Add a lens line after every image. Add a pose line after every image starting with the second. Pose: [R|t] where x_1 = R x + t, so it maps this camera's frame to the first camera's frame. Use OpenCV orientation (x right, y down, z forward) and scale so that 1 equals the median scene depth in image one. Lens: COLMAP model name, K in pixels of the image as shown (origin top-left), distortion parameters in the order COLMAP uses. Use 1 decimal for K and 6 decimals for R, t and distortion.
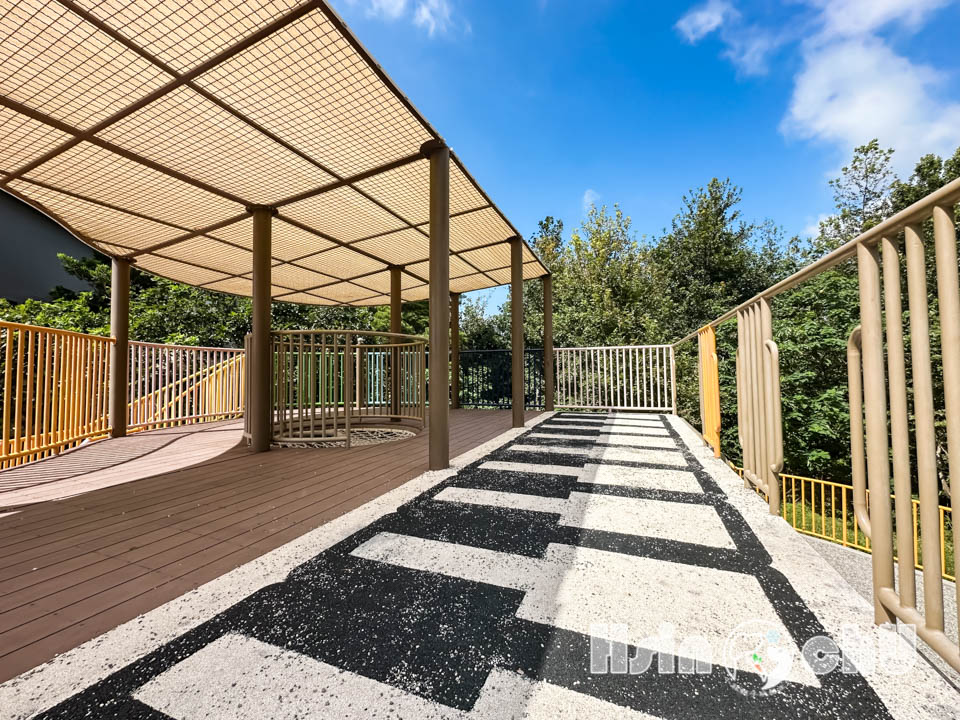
lens RADIAL K [[384.7, 0, 477.1], [0, 384.7, 361.1], [0, 0, 1]] dist [-0.000730, 0.000056]
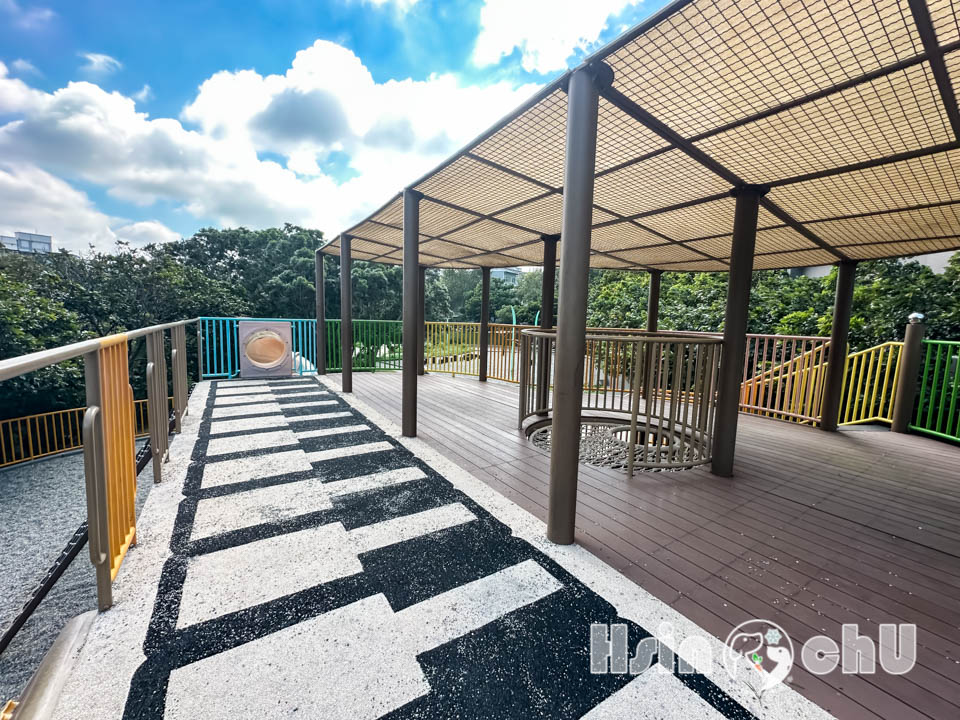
lens RADIAL K [[384.7, 0, 477.1], [0, 384.7, 361.1], [0, 0, 1]] dist [-0.000730, 0.000056]
pose [[-0.583916, 0.080624, -0.807801, 1.091728], [-0.001508, 0.994947, 0.100392, -0.161778], [0.811813, 0.059838, -0.580844, 2.536193]]
